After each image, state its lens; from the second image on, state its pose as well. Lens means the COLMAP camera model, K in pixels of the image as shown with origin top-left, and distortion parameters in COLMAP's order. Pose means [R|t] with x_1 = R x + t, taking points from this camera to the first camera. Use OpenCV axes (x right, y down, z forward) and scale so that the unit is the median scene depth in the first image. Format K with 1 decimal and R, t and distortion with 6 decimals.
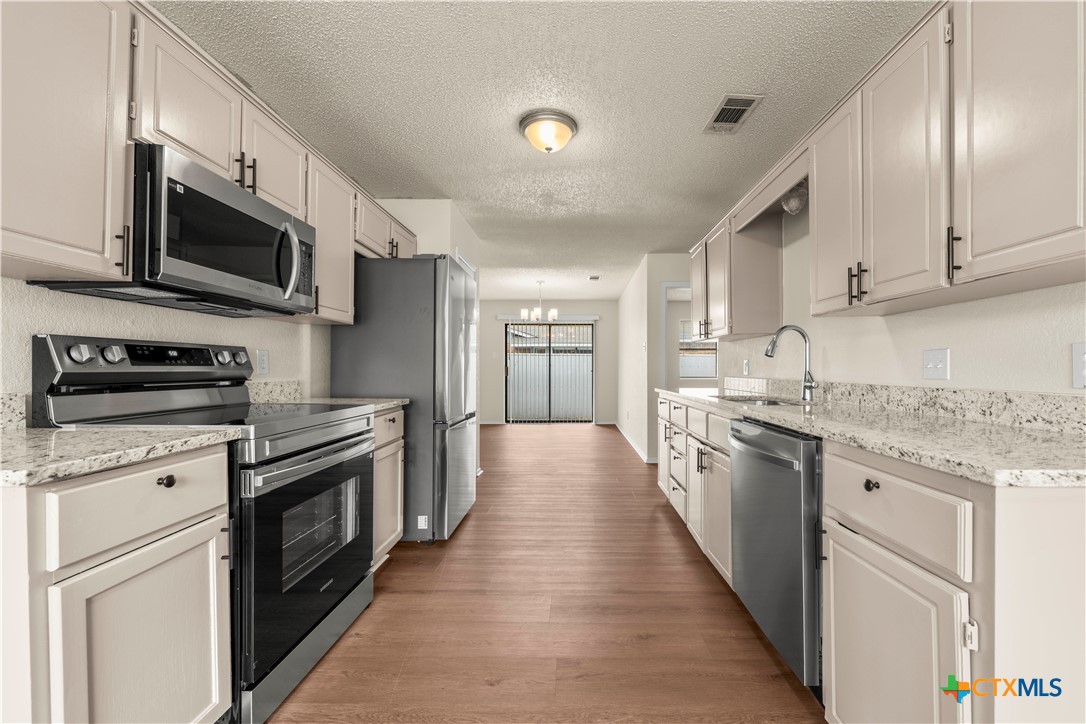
lens RADIAL K [[426.5, 0, 546.2], [0, 426.5, 365.1], [0, 0, 1]] dist [-0.001617, 0.000168]
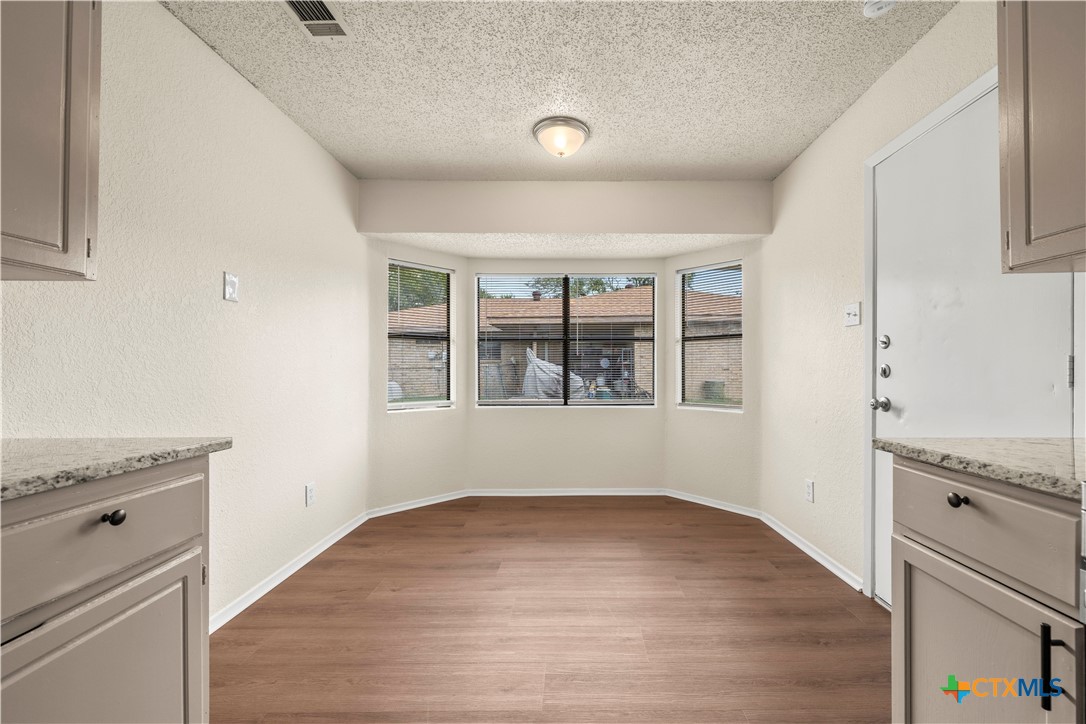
lens RADIAL K [[426.5, 0, 546.2], [0, 426.5, 365.1], [0, 0, 1]] dist [-0.001617, 0.000168]
pose [[-0.999992, -0.000810, -0.003790, -0.039854], [-0.000754, 0.999894, -0.014536, 0.008832], [0.003801, -0.014533, -0.999887, 1.869538]]
